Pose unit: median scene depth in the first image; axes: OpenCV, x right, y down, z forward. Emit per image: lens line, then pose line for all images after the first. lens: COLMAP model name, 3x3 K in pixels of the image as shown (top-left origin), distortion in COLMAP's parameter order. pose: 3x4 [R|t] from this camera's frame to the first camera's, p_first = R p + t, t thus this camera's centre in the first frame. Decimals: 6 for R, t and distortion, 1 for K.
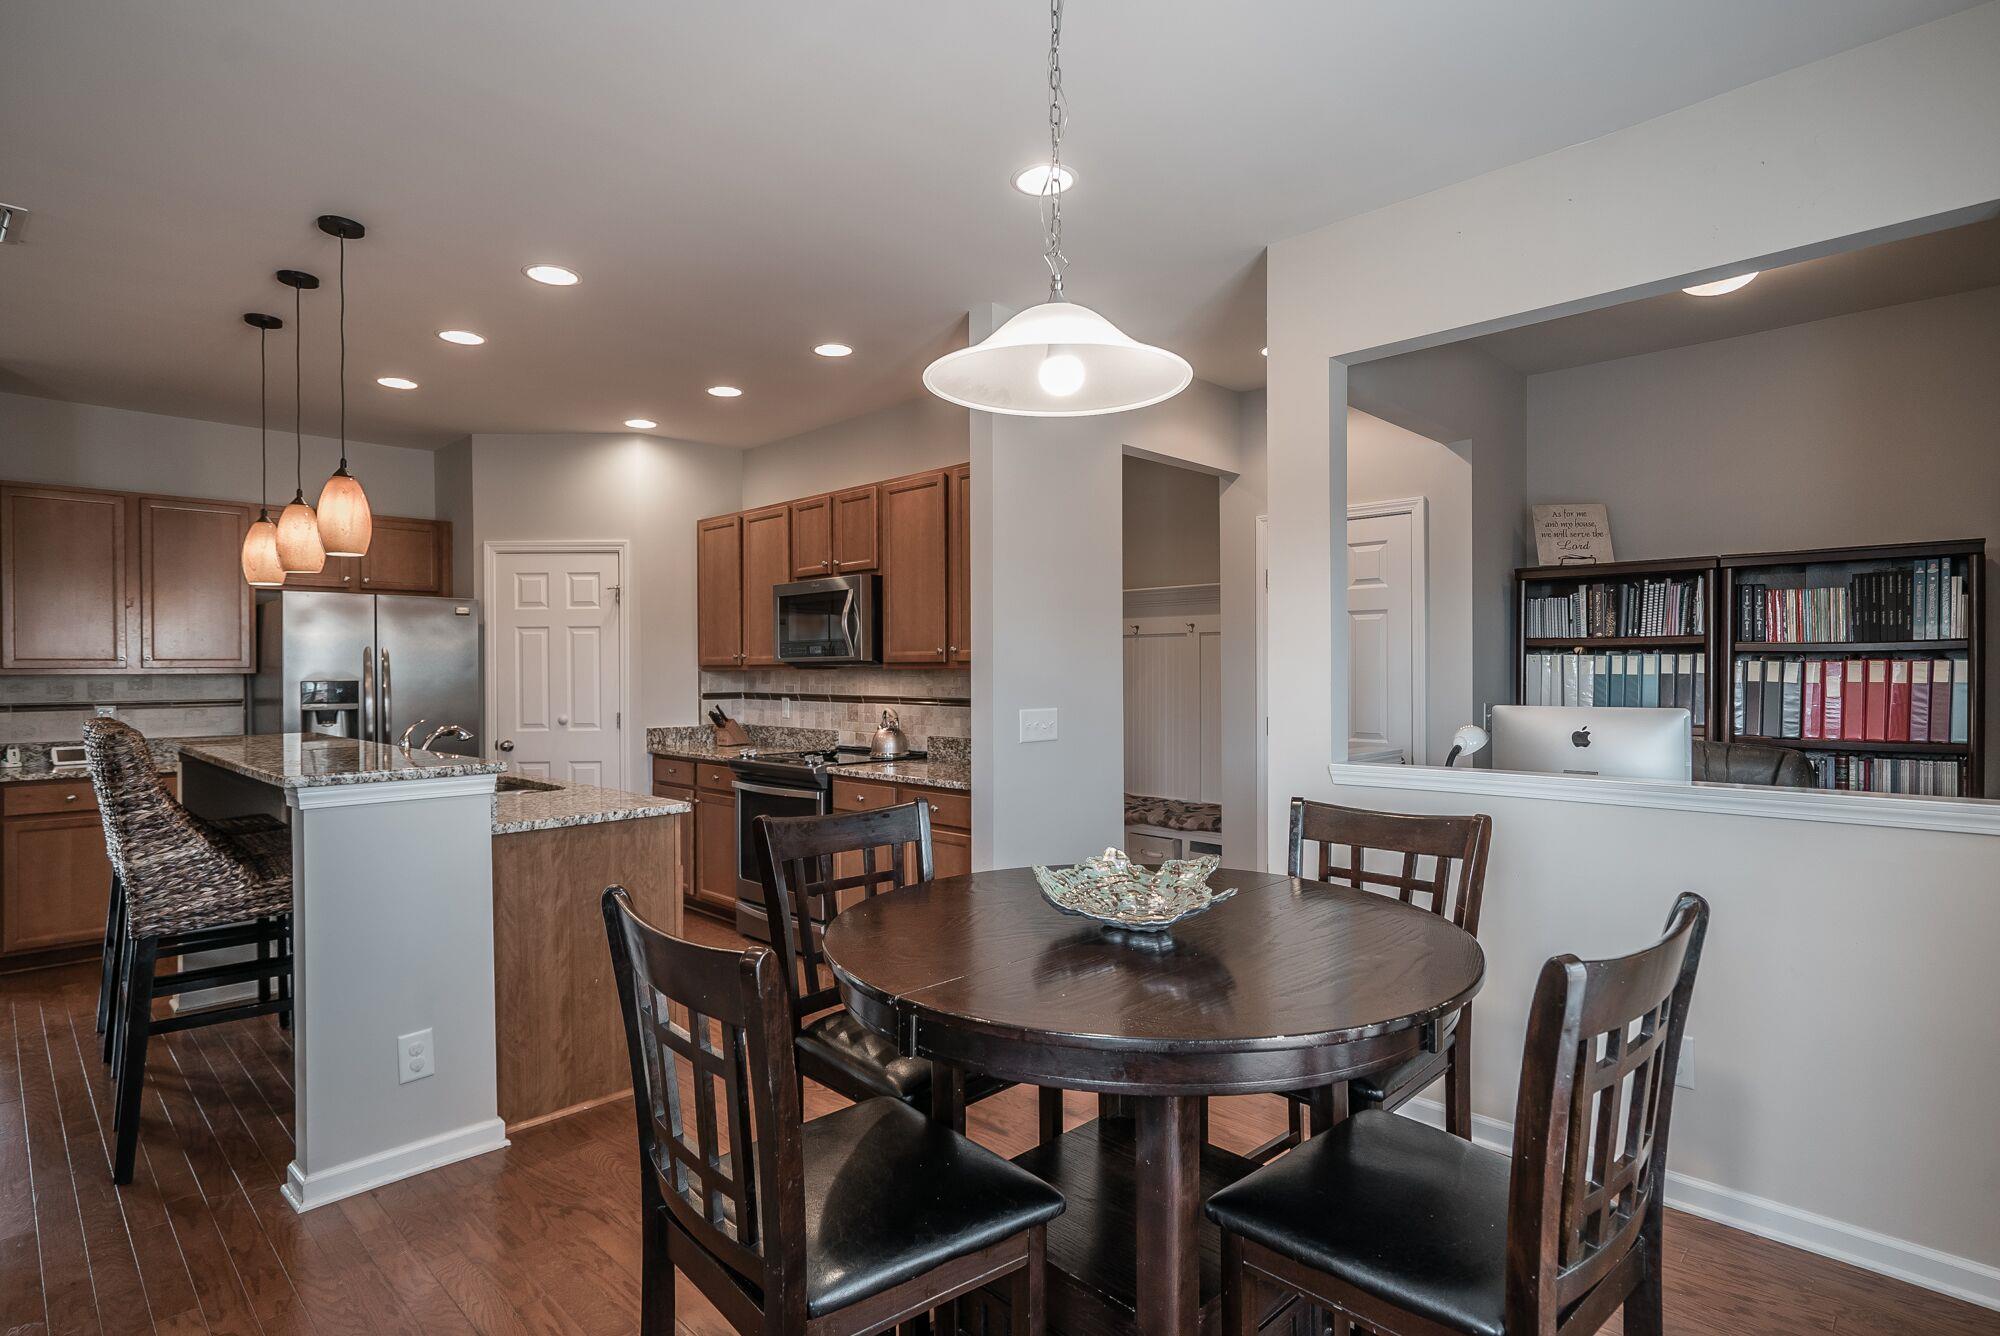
lens RADIAL K [[994.1, 0, 1013.8], [0, 994.1, 673.4], [0, 0, 1]] dist [-0.005486, 0.004196]
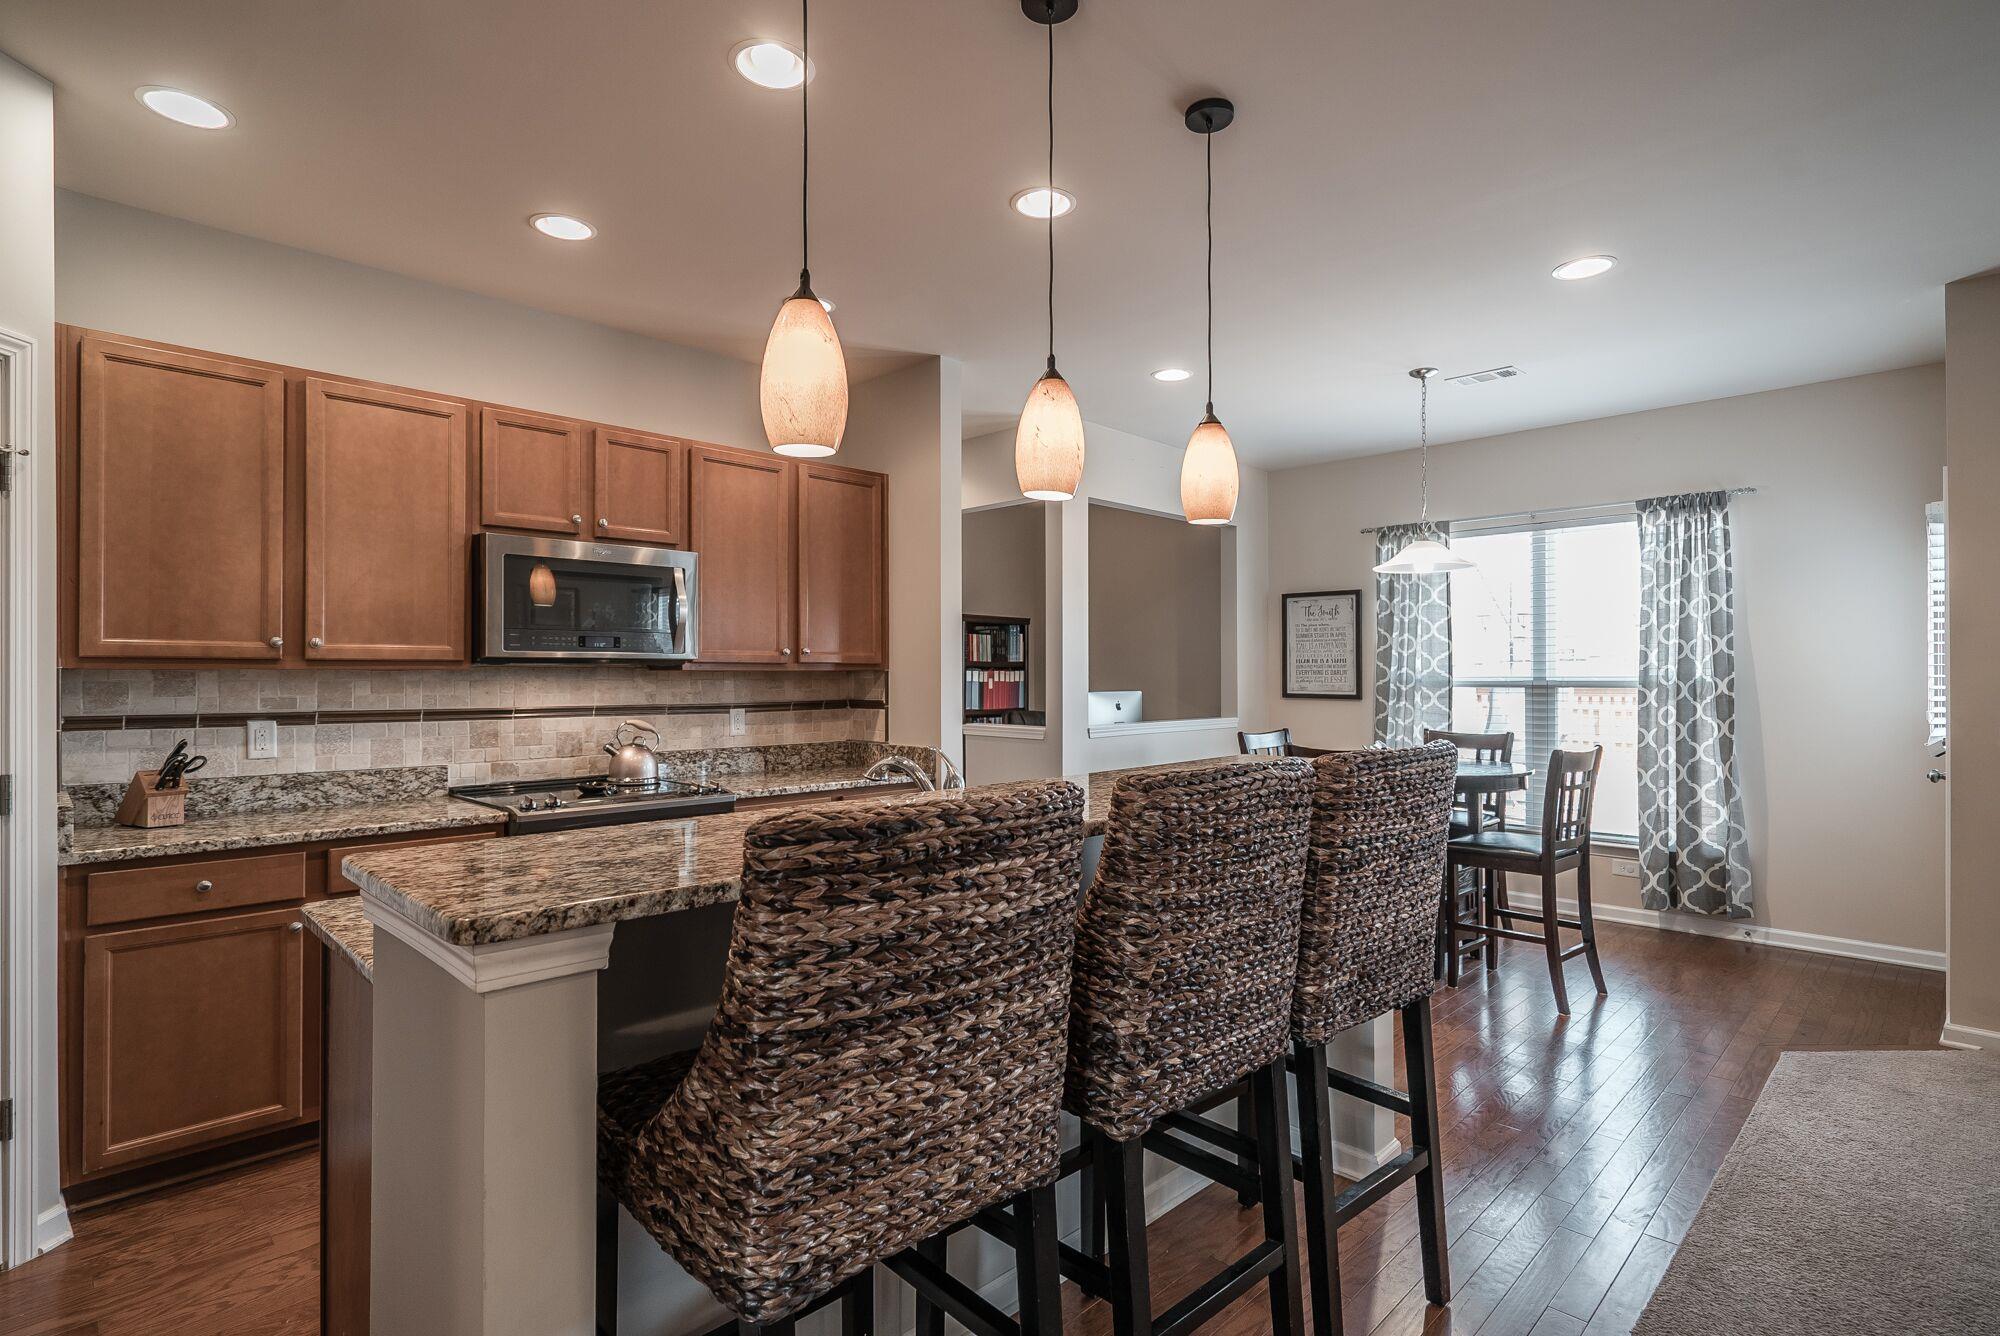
lens RADIAL K [[994.1, 0, 990.7], [0, 994.1, 671.2], [0, 0, 1]] dist [-0.005486, 0.004196]
pose [[0.028845, 0.007989, 0.999552, -0.834769], [0.002466, 0.999964, -0.008064, 0.003217], [-0.999581, 0.002697, 0.028825, 0.650762]]
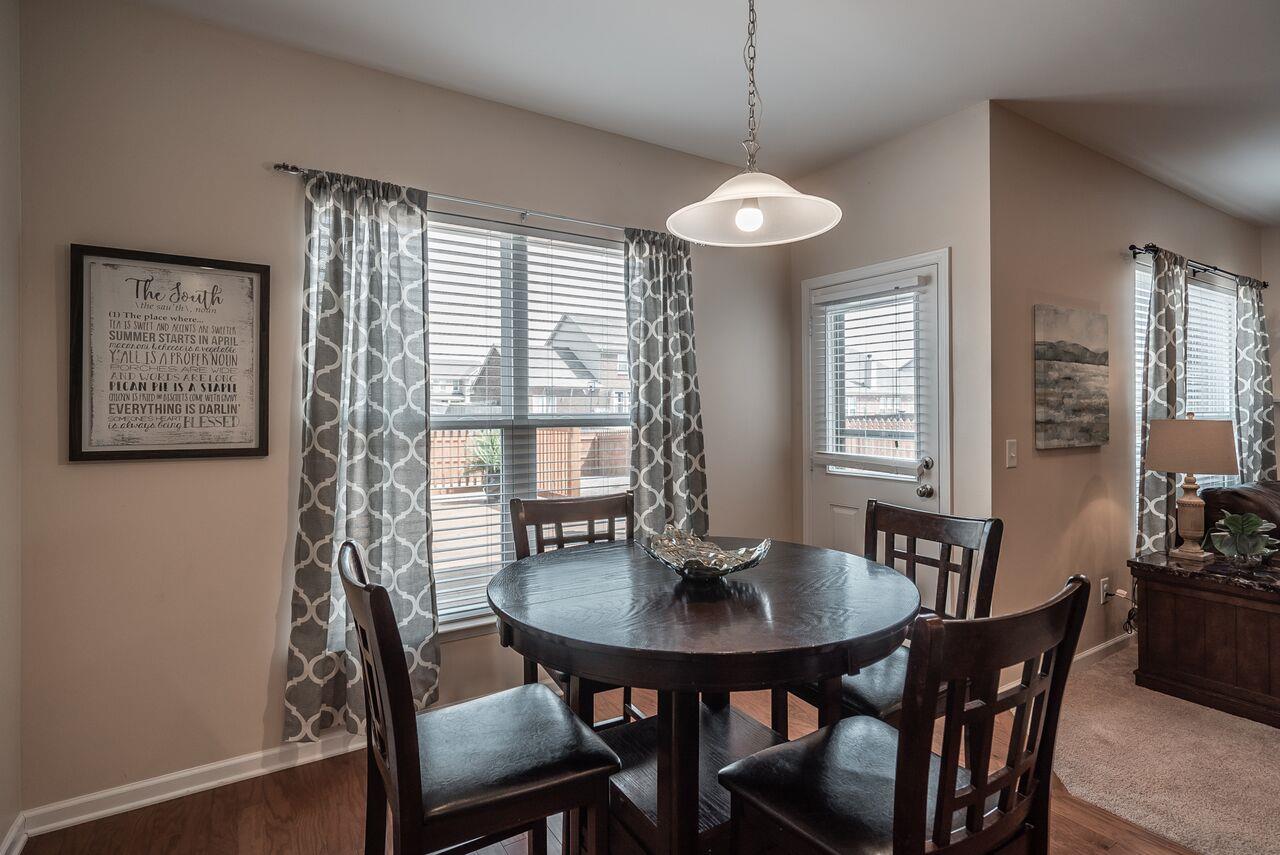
lens RADIAL K [[636.2, 0, 650.0], [0, 636.2, 408.1], [0, 0, 1]] dist [-0.005486, 0.004196]
pose [[-0.975550, 0.013636, 0.219353, 0.010080], [0.011385, 0.999869, -0.011523, 0.003822], [-0.219481, -0.008744, -0.975578, 0.614740]]
